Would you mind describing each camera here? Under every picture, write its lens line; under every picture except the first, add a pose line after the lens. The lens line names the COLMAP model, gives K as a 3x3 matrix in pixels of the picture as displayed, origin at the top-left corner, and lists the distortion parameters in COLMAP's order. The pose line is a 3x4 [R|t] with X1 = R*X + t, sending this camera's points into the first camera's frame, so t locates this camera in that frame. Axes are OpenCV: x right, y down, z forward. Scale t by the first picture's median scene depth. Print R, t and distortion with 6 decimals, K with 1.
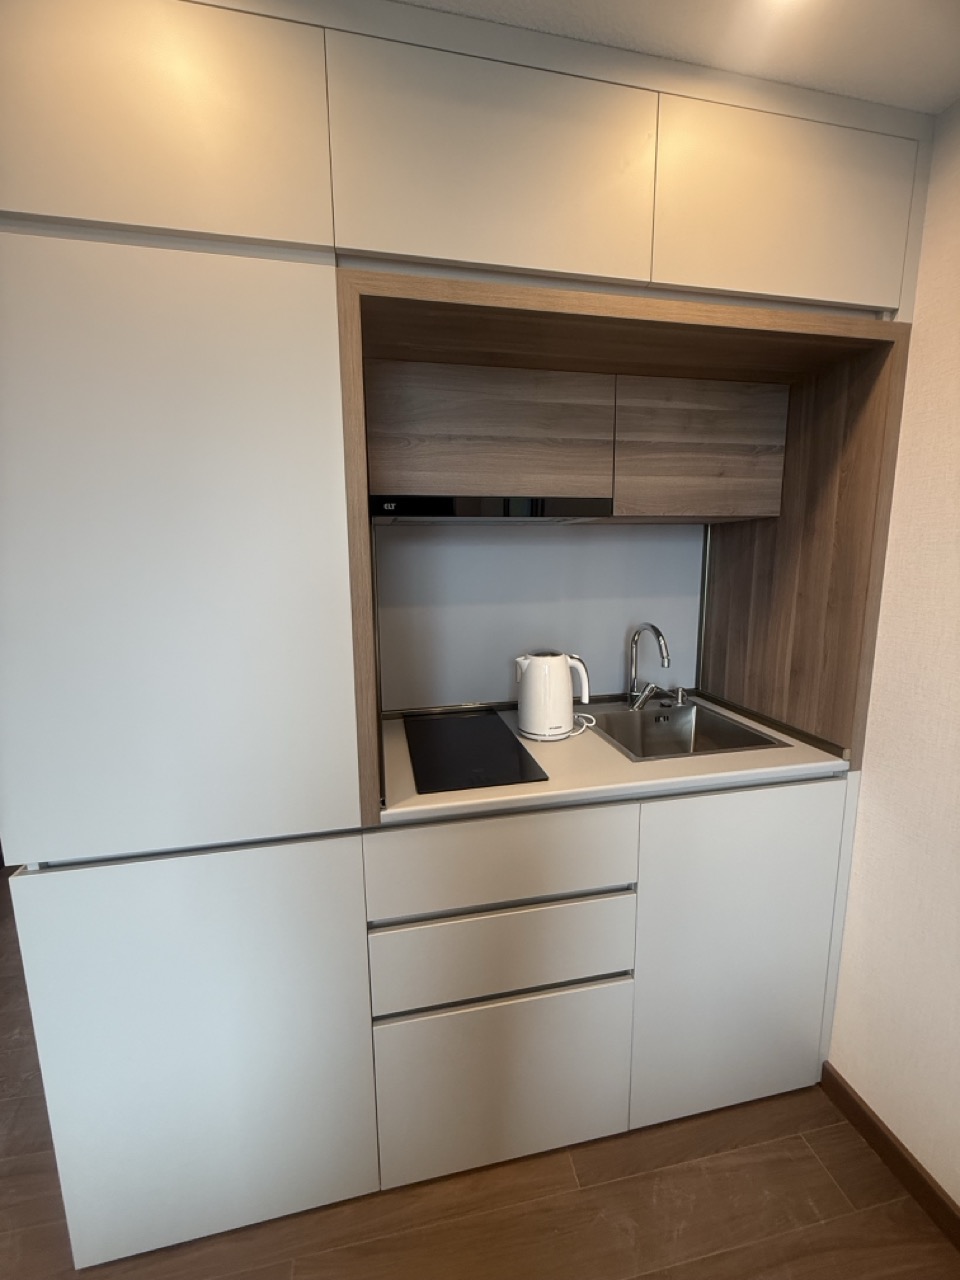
lens RADIAL K [[509.5, 0, 477.7], [0, 509.5, 639.7], [0, 0, 1]] dist [0.004548, -0.000064]
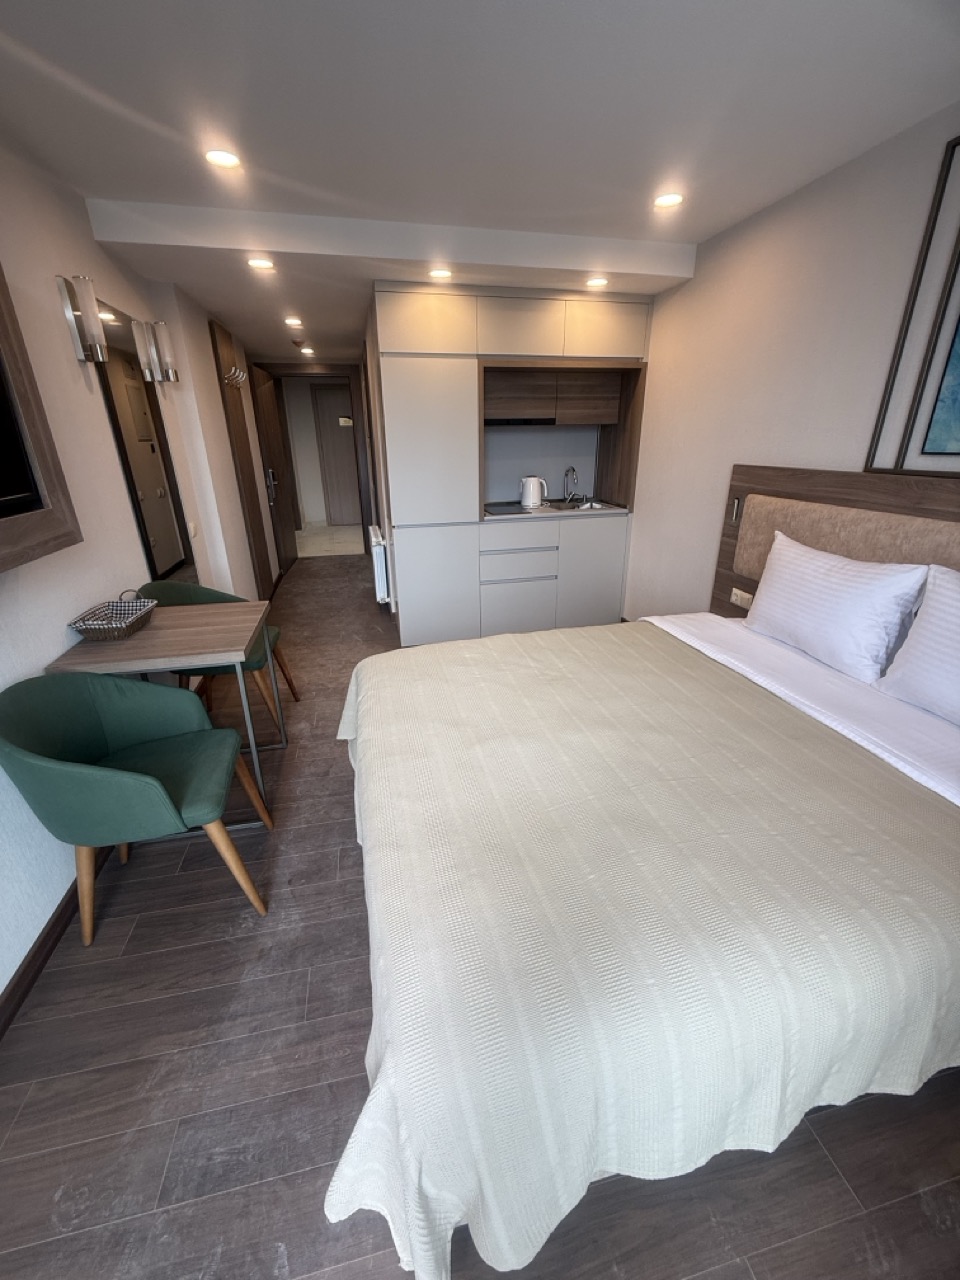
lens RADIAL K [[509.5, 0, 457.9], [0, 509.5, 641.2], [0, 0, 1]] dist [0.004548, -0.000064]
pose [[0.999826, -0.001246, -0.018605, -0.244216], [0.005328, 0.975257, 0.221010, 0.320981], [0.017869, -0.221071, 0.975094, -2.163450]]
